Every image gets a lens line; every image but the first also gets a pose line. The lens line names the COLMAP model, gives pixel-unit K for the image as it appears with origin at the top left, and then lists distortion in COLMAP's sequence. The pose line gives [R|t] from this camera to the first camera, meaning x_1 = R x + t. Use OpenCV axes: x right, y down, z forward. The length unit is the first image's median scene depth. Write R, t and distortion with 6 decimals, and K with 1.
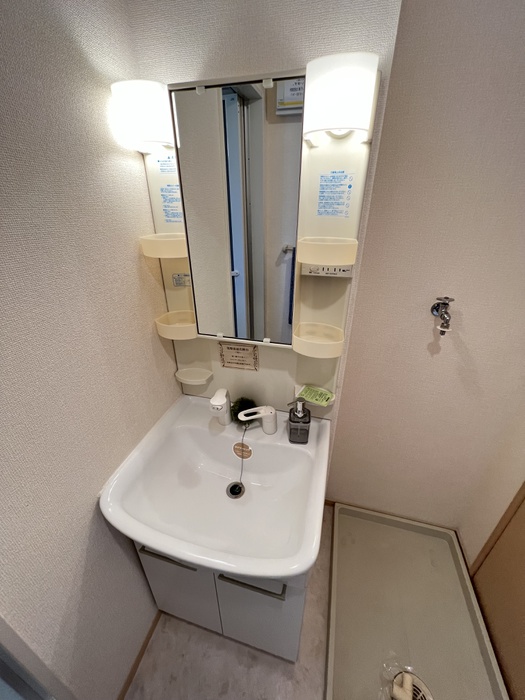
lens RADIAL K [[279.5, 0, 263.9], [0, 279.5, 349.0], [0, 0, 1]] dist [0.001229, 0.000044]
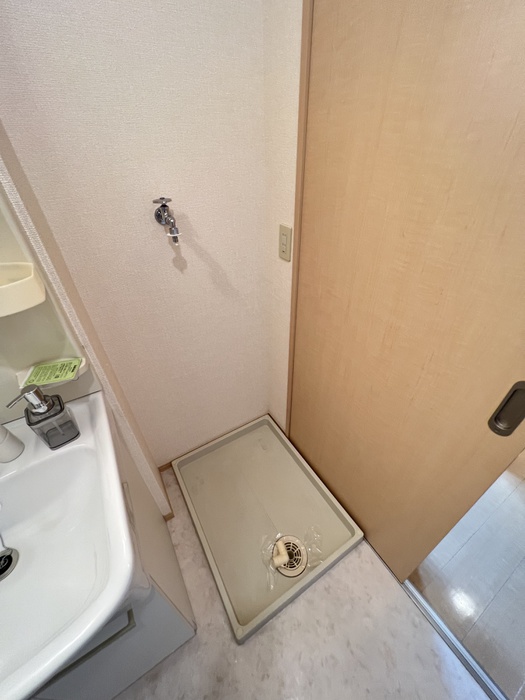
lens RADIAL K [[279.5, 0, 263.9], [0, 279.5, 349.0], [0, 0, 1]] dist [0.001229, 0.000044]
pose [[0.686493, -0.443709, 0.576064, 0.160722], [0.347256, 0.896112, 0.276401, 0.100443], [-0.638859, 0.010294, 0.769255, 0.137567]]
